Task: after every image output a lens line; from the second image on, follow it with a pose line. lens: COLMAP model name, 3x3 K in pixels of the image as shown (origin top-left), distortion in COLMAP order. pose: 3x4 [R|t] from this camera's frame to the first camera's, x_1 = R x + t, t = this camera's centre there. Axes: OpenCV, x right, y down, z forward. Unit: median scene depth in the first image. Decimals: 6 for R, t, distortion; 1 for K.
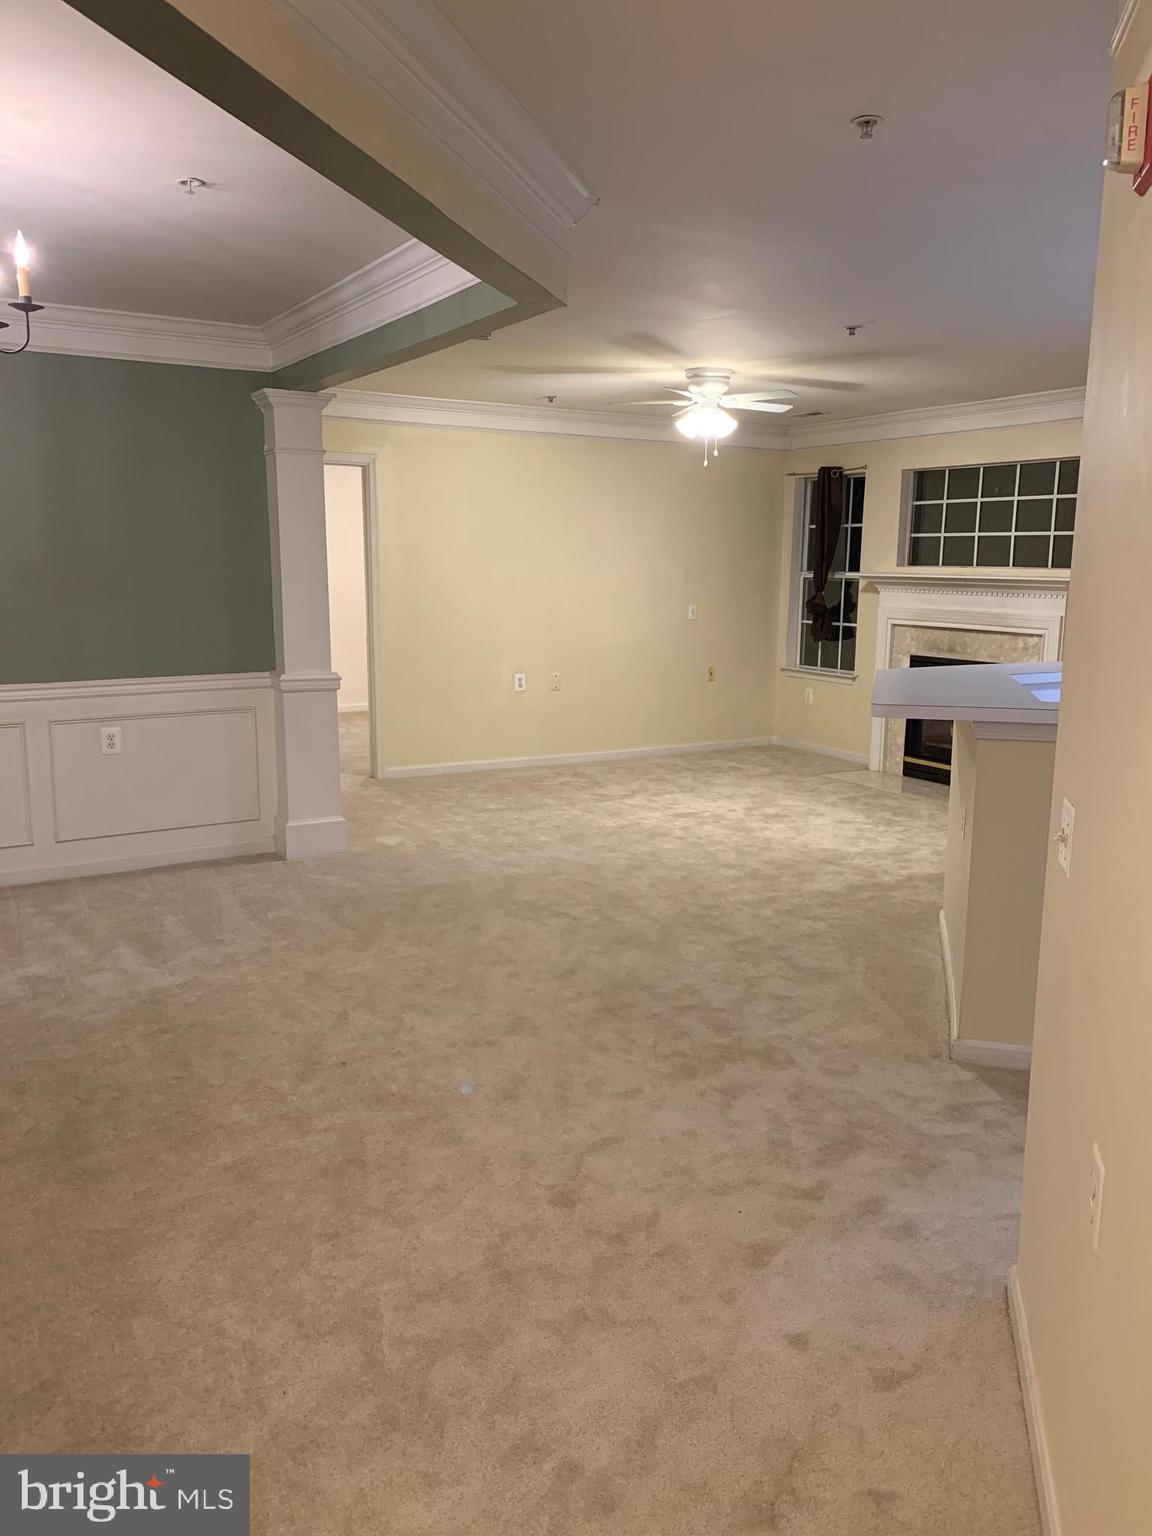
lens RADIAL K [[1151.2, 0, 573.4], [0, 1151.2, 756.0], [0, 0, 1]] dist [0.021833, -0.018045]
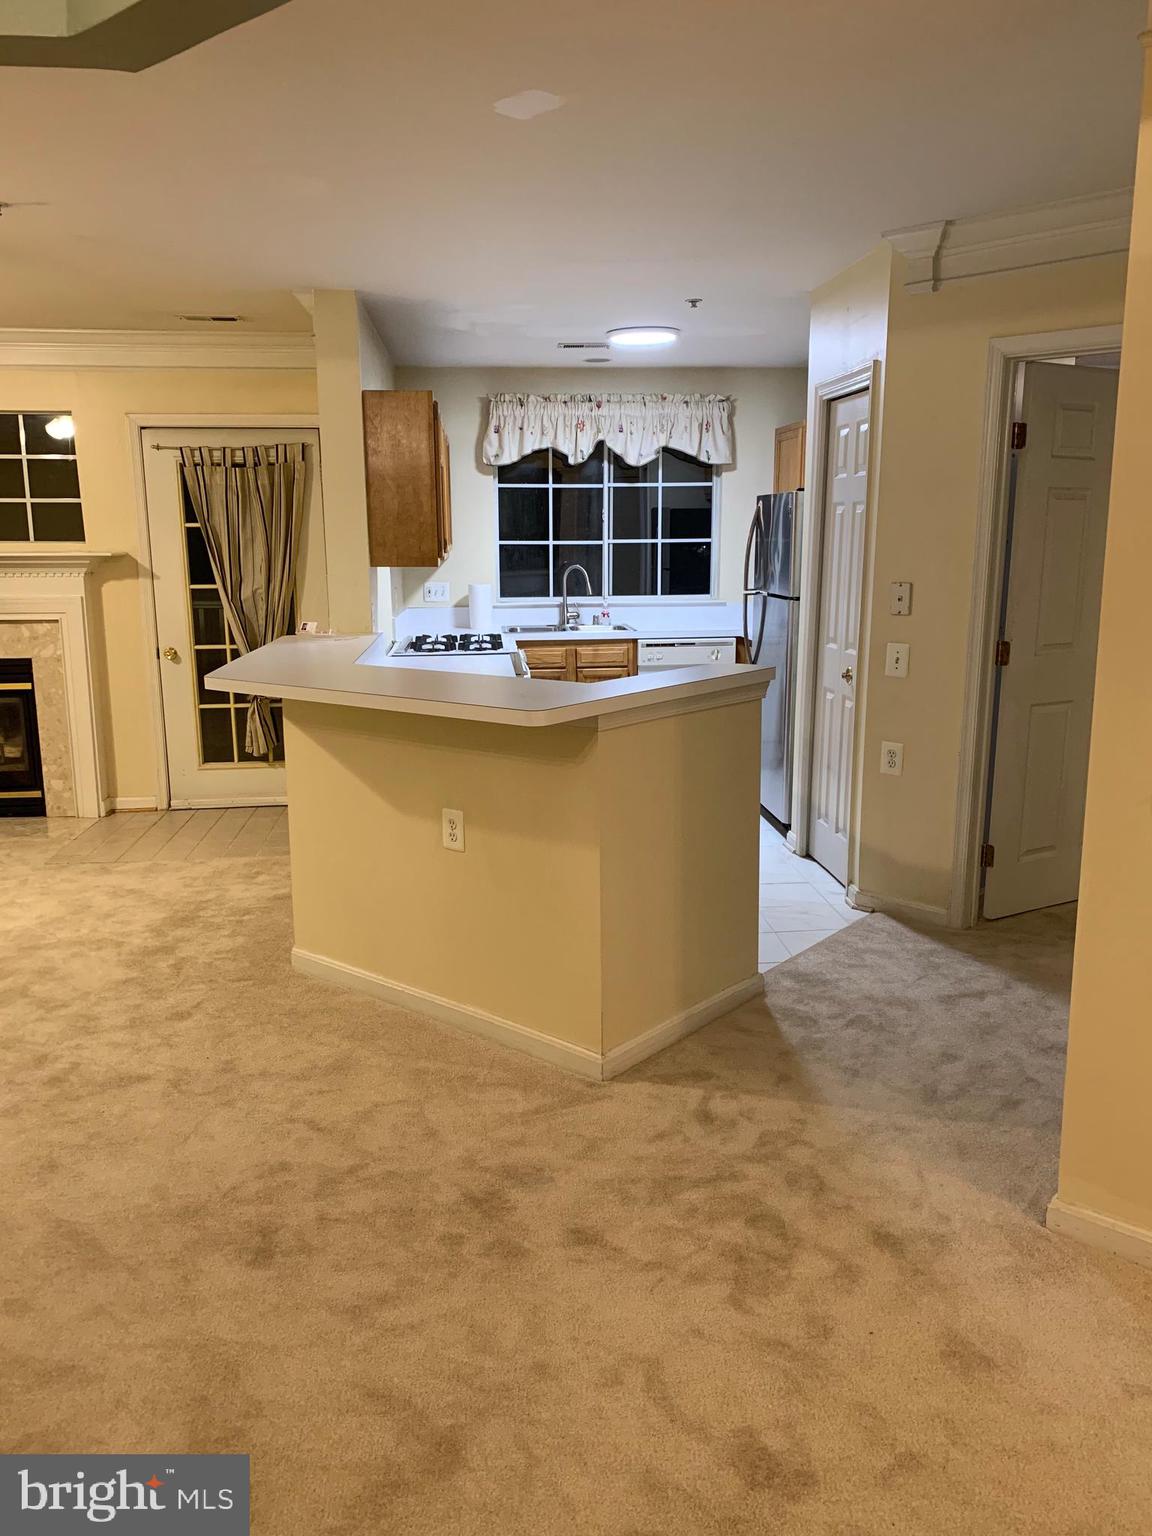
lens RADIAL K [[1151.2, 0, 580.1], [0, 1151.2, 767.1], [0, 0, 1]] dist [0.021833, -0.018045]
pose [[0.411435, -0.188819, 0.891666, -0.204954], [0.157185, 0.978347, 0.134646, -0.049335], [-0.897783, 0.084758, 0.432205, 0.271076]]
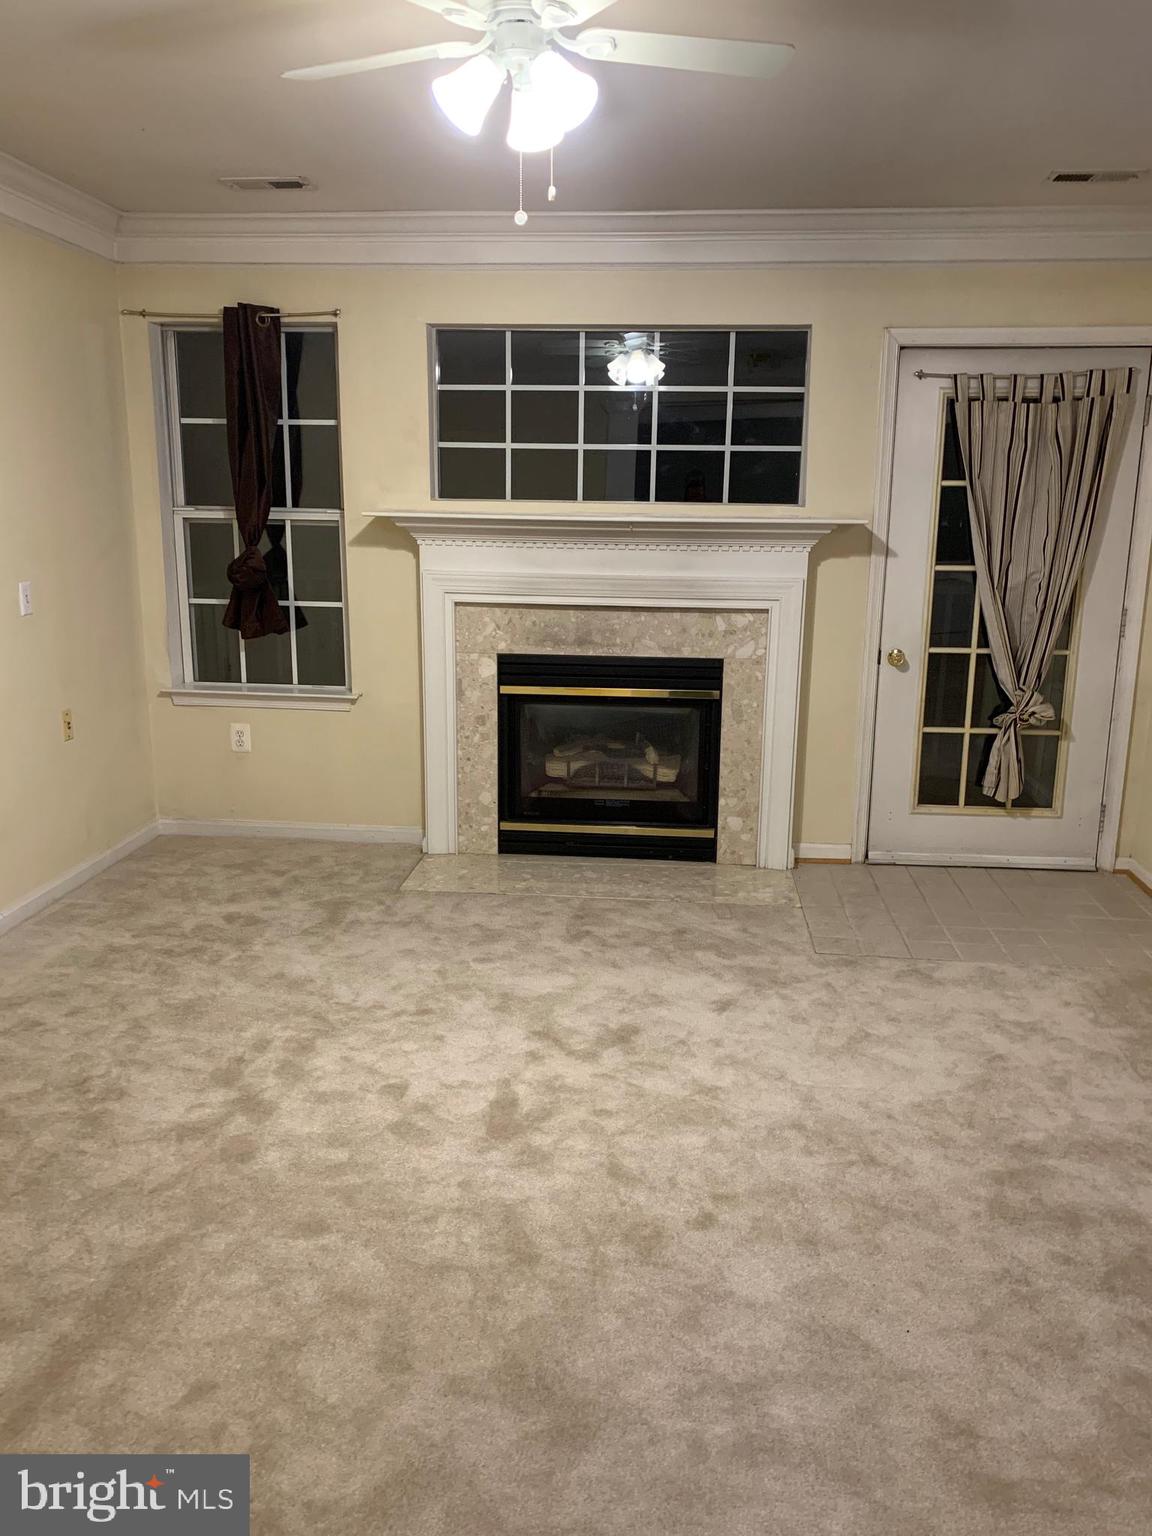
lens RADIAL K [[1151.2, 0, 584.1], [0, 1151.2, 778.7], [0, 0, 1]] dist [0.021833, -0.018045]
pose [[0.578347, -0.191892, 0.792901, -0.169428], [0.127844, 0.981252, 0.144226, -0.110350], [-0.805711, 0.017955, 0.592036, 0.655898]]
